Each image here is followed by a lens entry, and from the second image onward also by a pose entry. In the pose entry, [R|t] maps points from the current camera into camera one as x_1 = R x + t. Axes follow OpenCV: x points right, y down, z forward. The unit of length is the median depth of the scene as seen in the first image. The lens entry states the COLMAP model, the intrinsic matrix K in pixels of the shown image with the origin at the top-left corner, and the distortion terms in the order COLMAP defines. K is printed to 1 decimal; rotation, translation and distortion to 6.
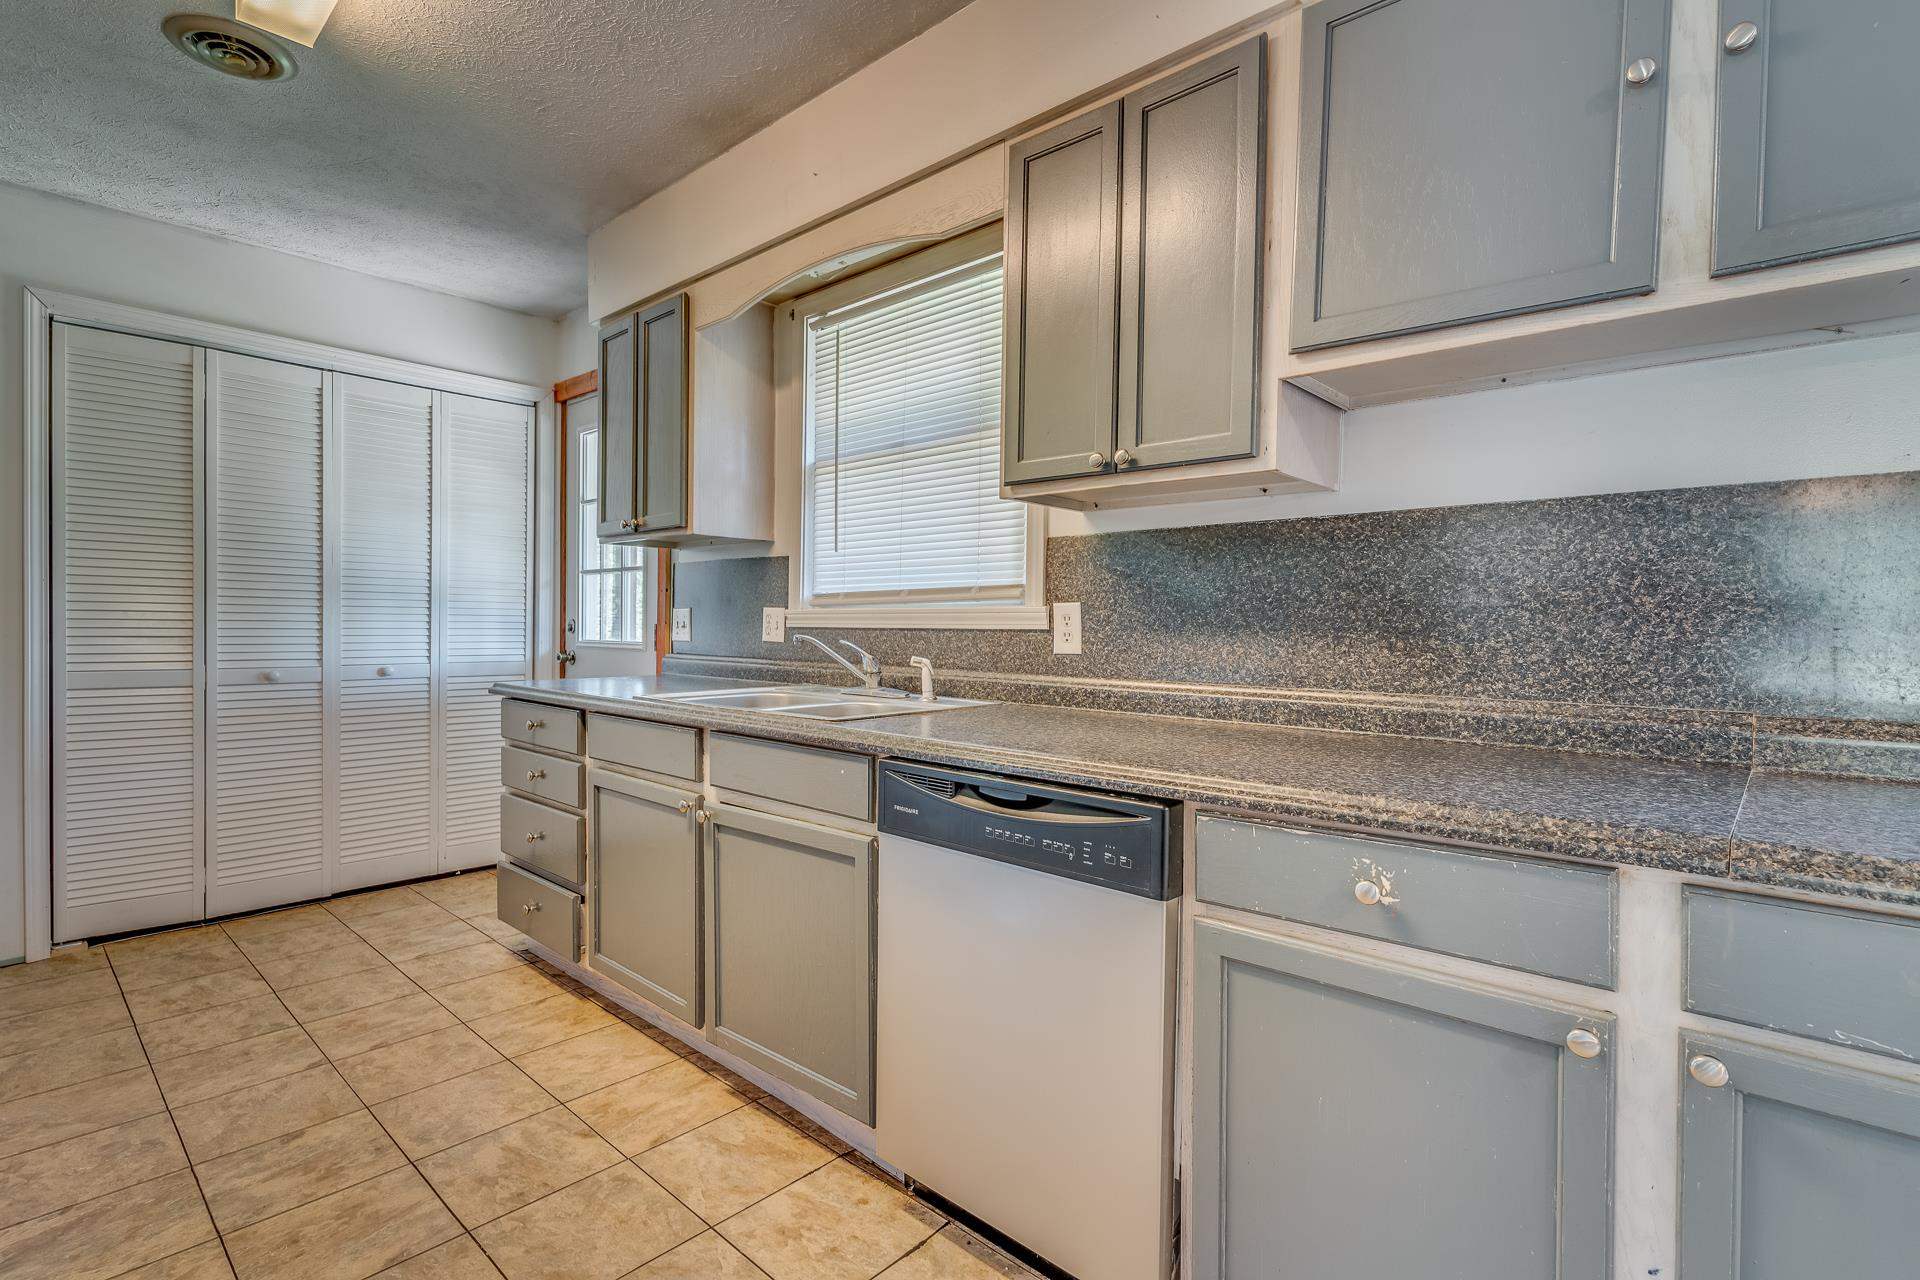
lens RADIAL K [[914.2, 0, 957.8], [0, 914.2, 638.0], [0, 0, 1]] dist [0.000934, -0.000511]
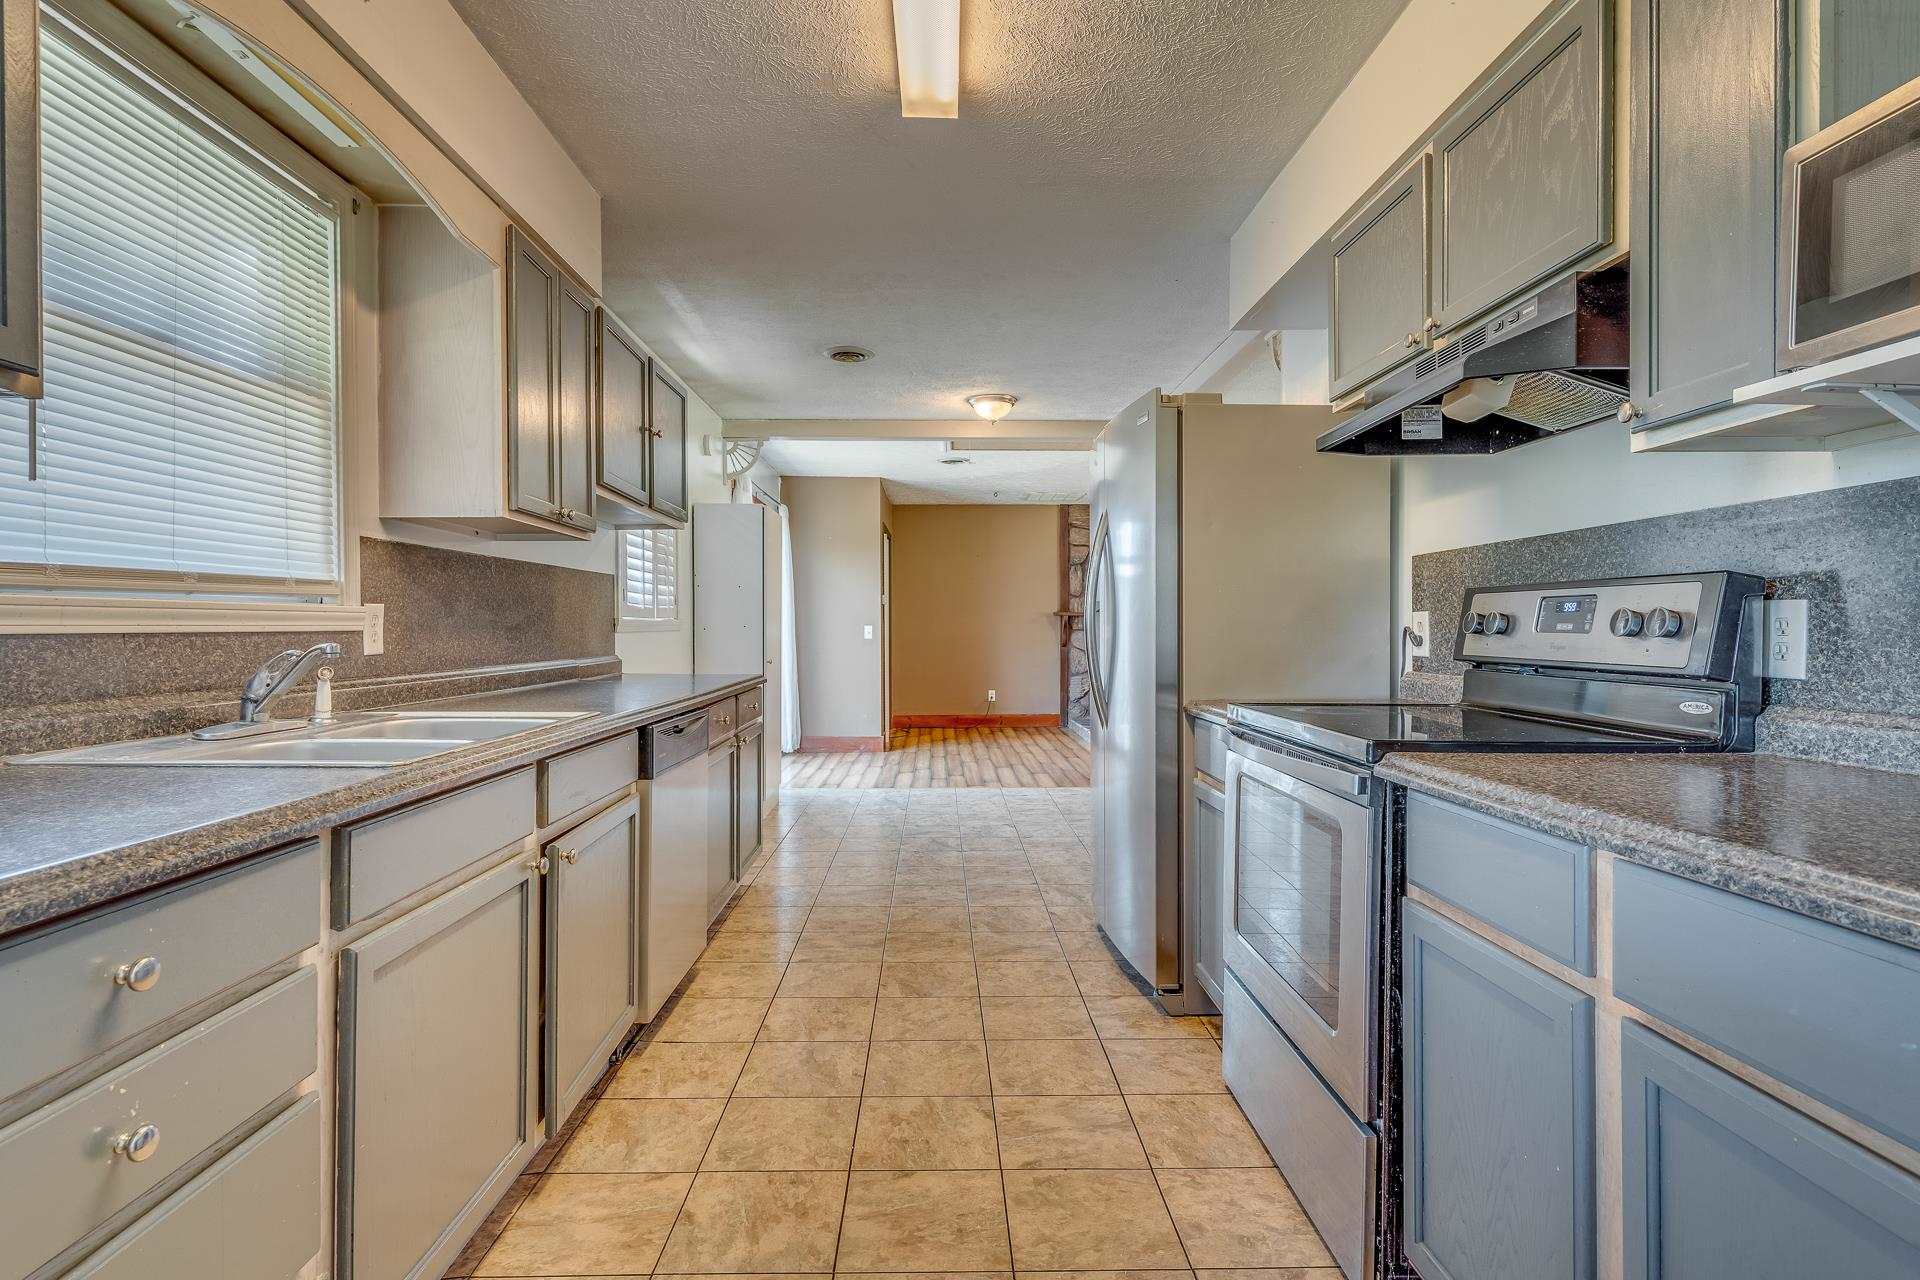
lens RADIAL K [[955.0, 0, 956.8], [0, 955.0, 639.2], [0, 0, 1]] dist [0.002992, -0.000458]
pose [[-0.695422, -0.017160, 0.718397, -1.057548], [0.002980, 0.999637, 0.026763, -0.025431], [-0.718596, 0.020752, -0.695118, 1.237351]]
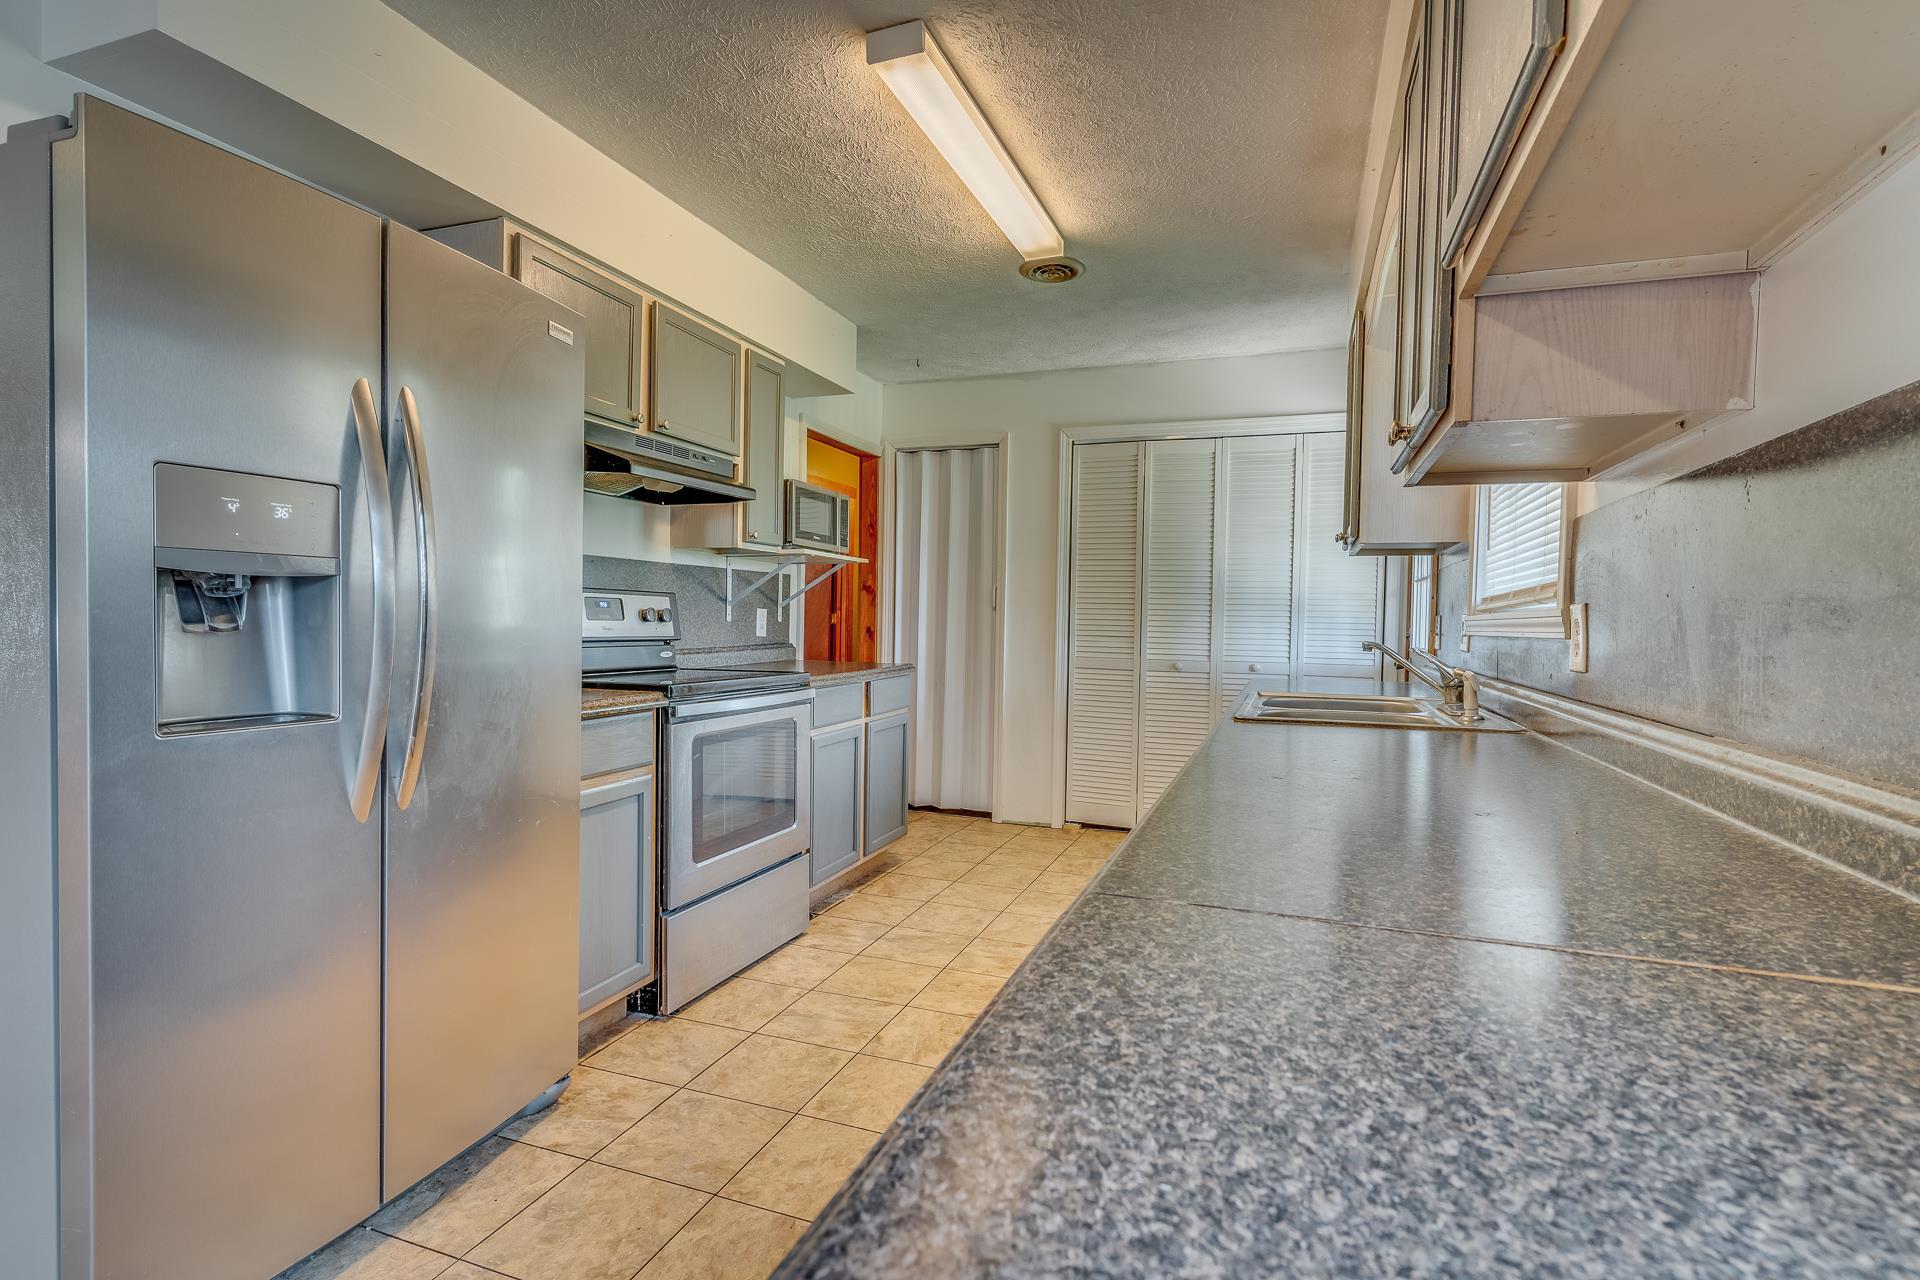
lens RADIAL K [[914.2, 0, 957.8], [0, 914.2, 638.0], [0, 0, 1]] dist [0.000934, -0.000511]
pose [[0.383593, 0.013620, -0.923402, 0.605098], [-0.024745, 0.999684, 0.004465, 0.000481], [0.923171, 0.021136, 0.383809, 0.231999]]
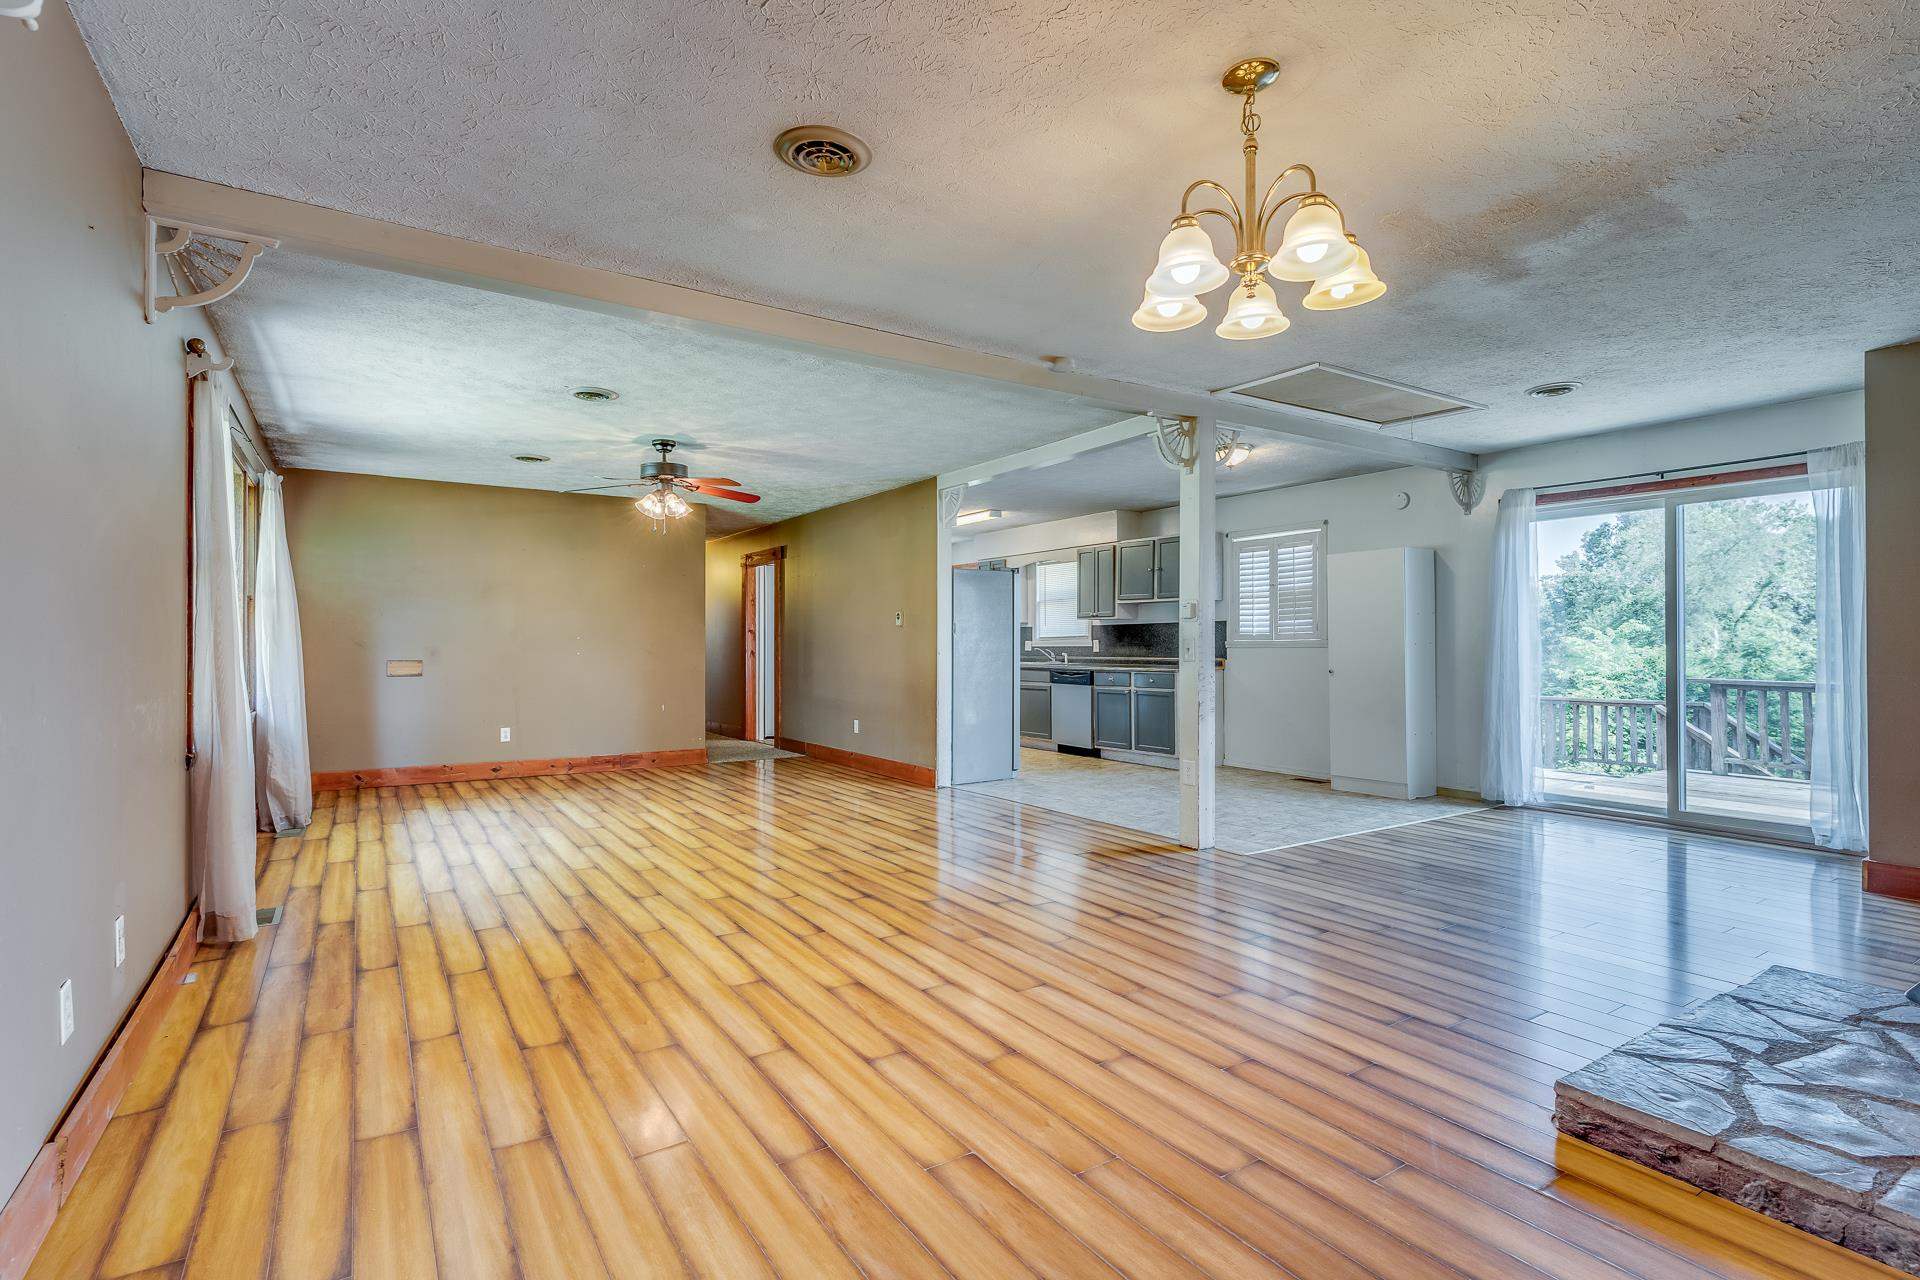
lens RADIAL K [[914.2, 0, 957.8], [0, 914.2, 638.0], [0, 0, 1]] dist [0.000934, -0.000511]
pose [[0.970481, -0.012288, -0.240864, 0.524711], [0.007502, 0.999756, -0.020777, 0.037003], [0.241061, 0.018357, 0.970336, -3.381594]]
